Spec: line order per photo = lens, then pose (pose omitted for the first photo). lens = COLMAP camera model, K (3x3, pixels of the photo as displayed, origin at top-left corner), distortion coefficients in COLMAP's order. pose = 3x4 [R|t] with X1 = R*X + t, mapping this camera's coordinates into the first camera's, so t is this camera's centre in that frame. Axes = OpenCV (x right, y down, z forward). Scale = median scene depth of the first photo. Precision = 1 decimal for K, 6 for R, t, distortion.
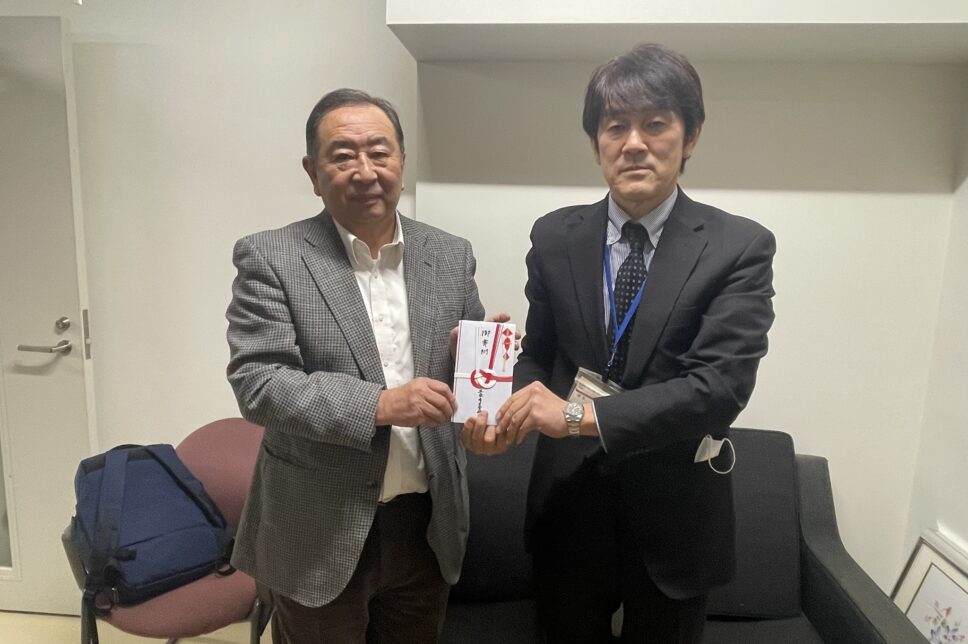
lens RADIAL K [[645.9, 0, 482.3], [0, 645.9, 323.2], [0, 0, 1]] dist [-0.062607, -0.003053]
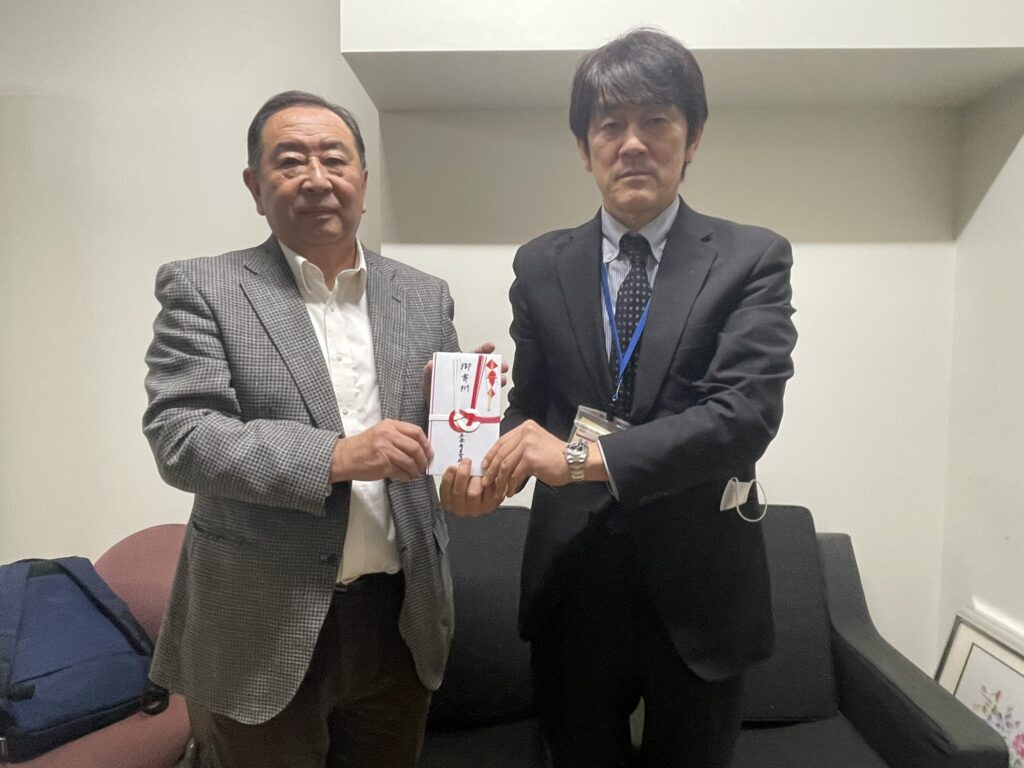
lens RADIAL K [[689.0, 0, 534.2], [0, 689.0, 369.6], [0, 0, 1]] dist [-0.067243, 0.005950]
pose [[0.993913, -0.026312, 0.106984, -0.002162], [0.037444, 0.993933, -0.103420, 0.113574], [-0.103613, 0.106796, 0.988867, 0.113722]]
